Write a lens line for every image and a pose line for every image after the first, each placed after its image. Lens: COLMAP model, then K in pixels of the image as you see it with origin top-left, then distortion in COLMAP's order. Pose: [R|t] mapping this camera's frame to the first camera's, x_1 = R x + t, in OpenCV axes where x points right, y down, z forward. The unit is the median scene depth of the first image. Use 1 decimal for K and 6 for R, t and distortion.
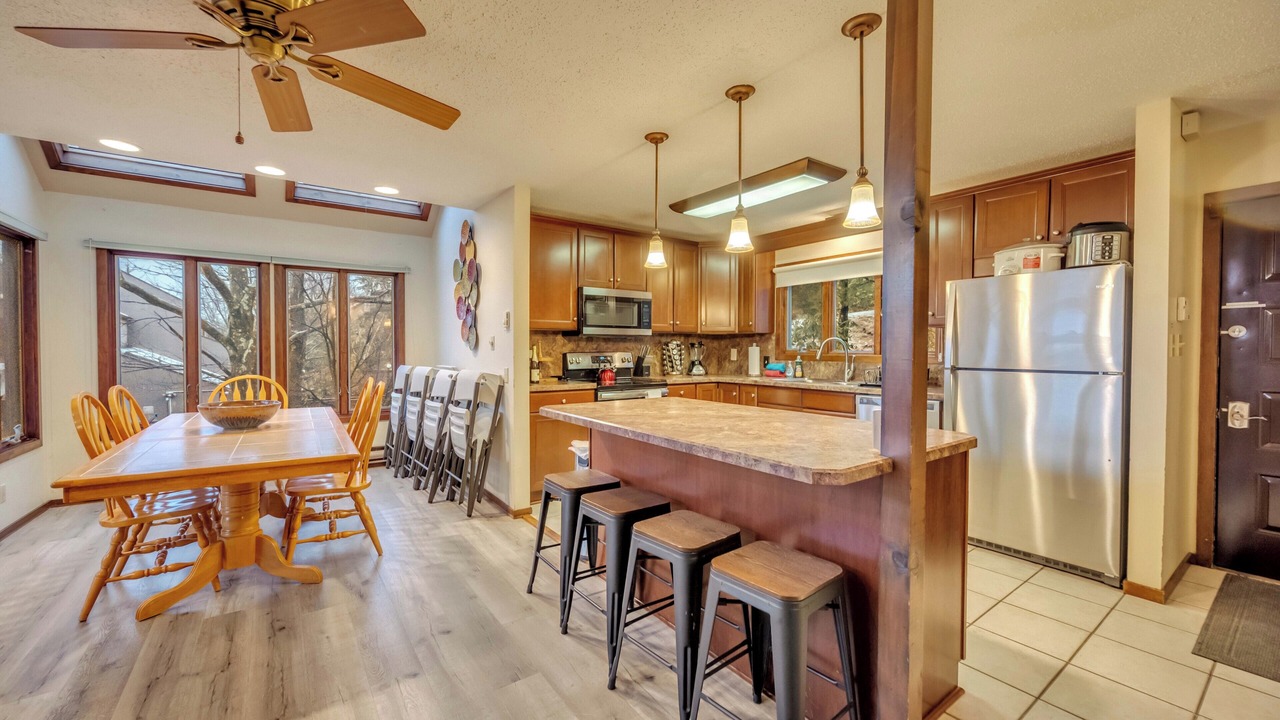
lens RADIAL K [[504.0, 0, 636.5], [0, 504.0, 355.7], [0, 0, 1]] dist [-0.000380, 0.000042]
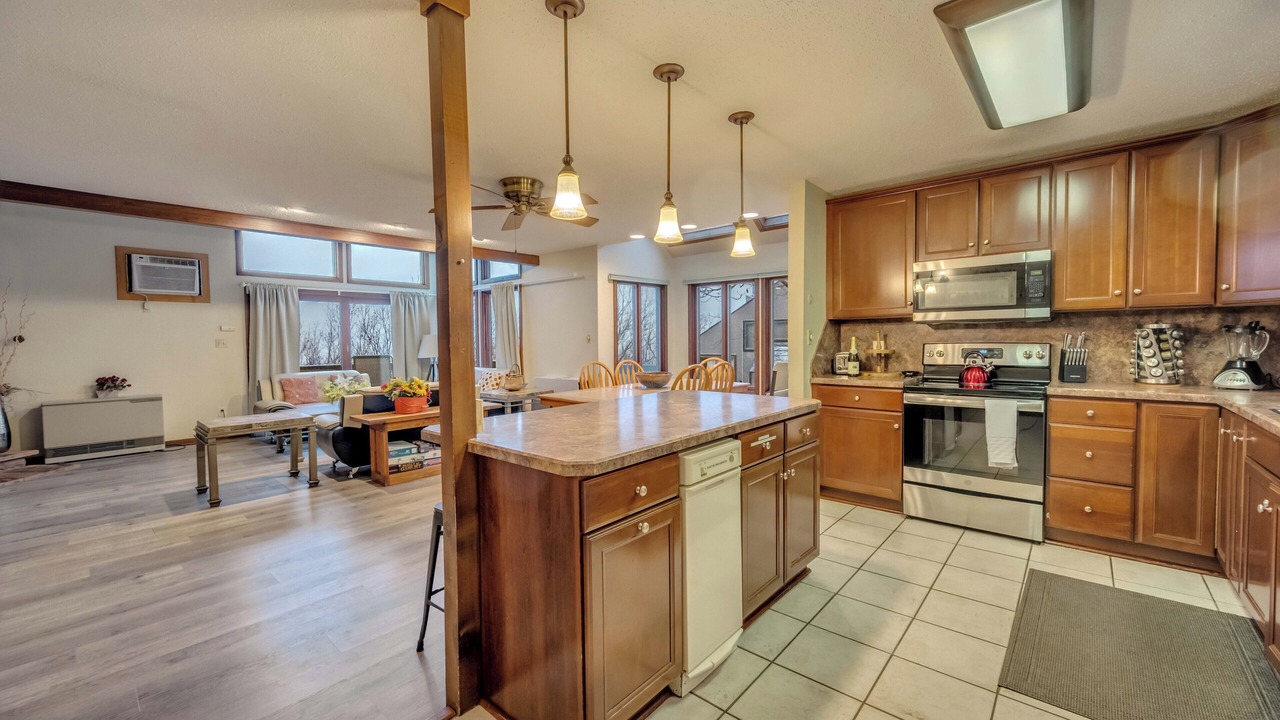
lens RADIAL K [[534.4, 0, 640.0], [0, 534.4, 360.0], [0, 0, 1]] dist [0.000445, 0.000084]
pose [[0.189142, 0.031939, -0.981430, 0.613947], [-0.009047, 0.999485, 0.030783, -0.001844], [0.981908, 0.003057, 0.189334, 0.375917]]
